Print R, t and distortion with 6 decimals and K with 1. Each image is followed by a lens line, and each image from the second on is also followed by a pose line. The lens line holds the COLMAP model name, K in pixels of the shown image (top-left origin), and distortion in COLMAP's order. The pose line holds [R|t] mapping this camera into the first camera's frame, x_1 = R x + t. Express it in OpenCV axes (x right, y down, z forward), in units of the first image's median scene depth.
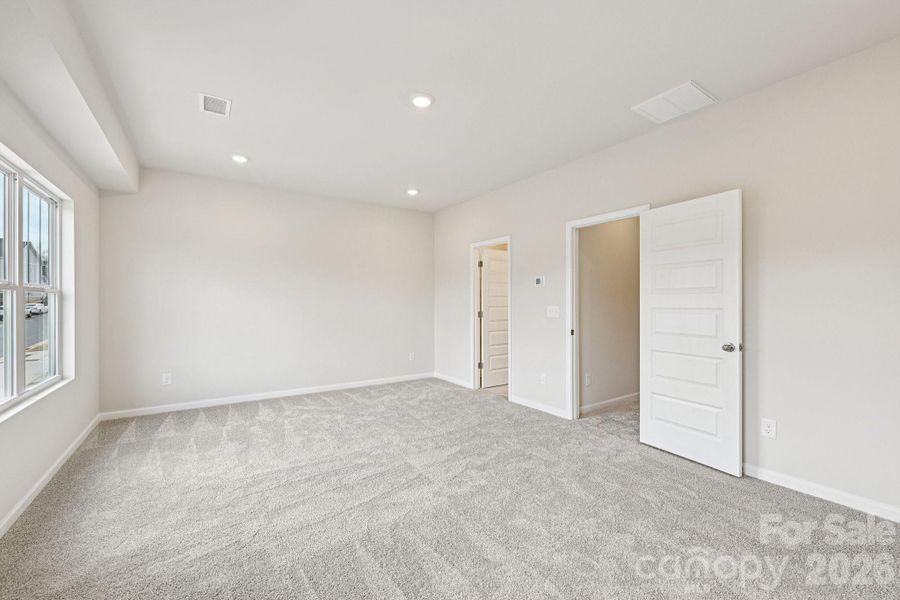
lens RADIAL K [[395.8, 0, 450.0], [0, 395.8, 302.4], [0, 0, 1]] dist [0.001498, 0.000169]
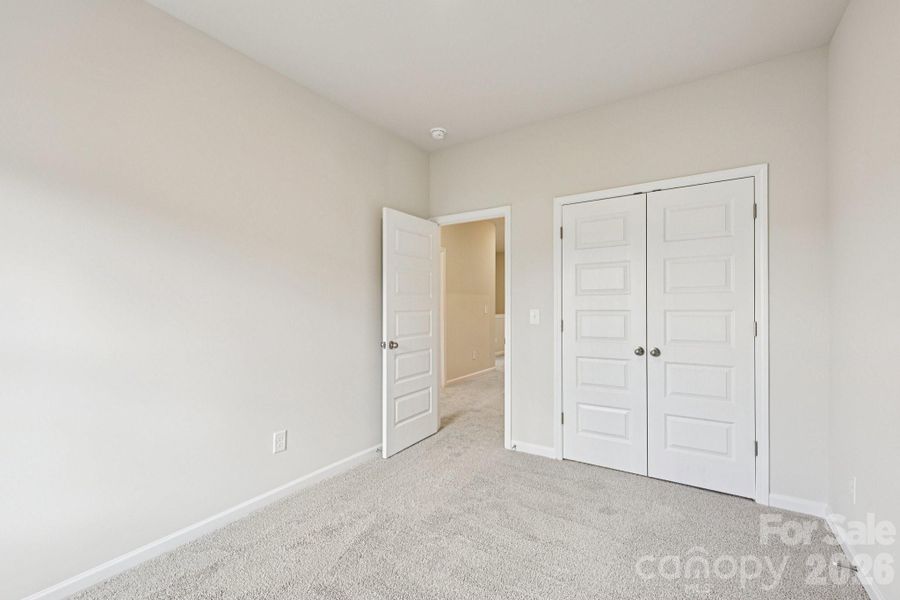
lens RADIAL K [[395.8, 0, 450.0], [0, 395.8, 302.4], [0, 0, 1]] dist [0.001498, 0.000169]
pose [[0.884504, -0.002291, 0.466527, -0.192572], [0.004417, 0.999984, -0.003465, -0.002783], [-0.466512, 0.005125, 0.884500, 0.345142]]
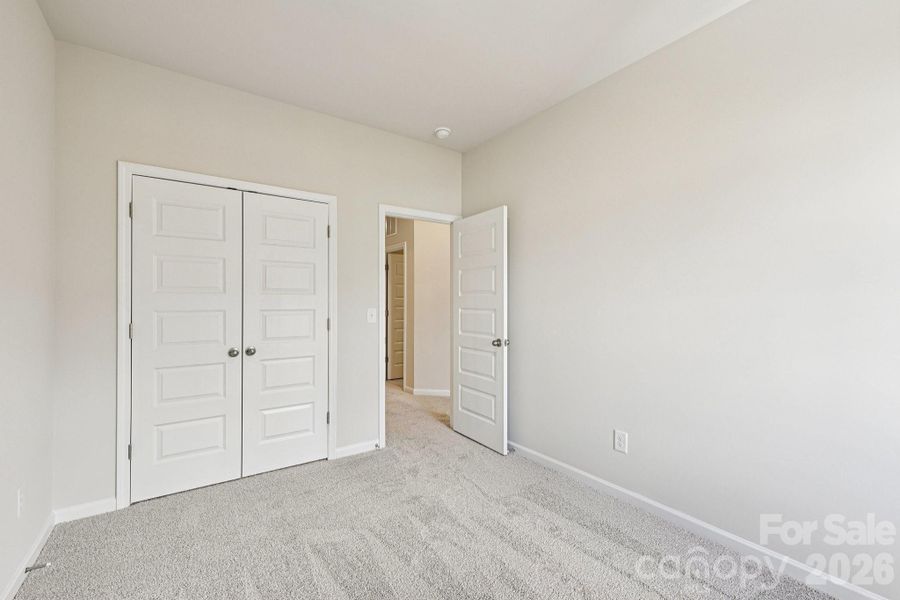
lens RADIAL K [[395.8, 0, 450.0], [0, 395.8, 302.4], [0, 0, 1]] dist [0.001498, 0.000169]
pose [[-0.133860, 0.001876, 0.990998, -0.284213], [-0.002217, 0.999995, -0.002192, -0.002237], [-0.990998, -0.002490, -0.133855, 0.518489]]
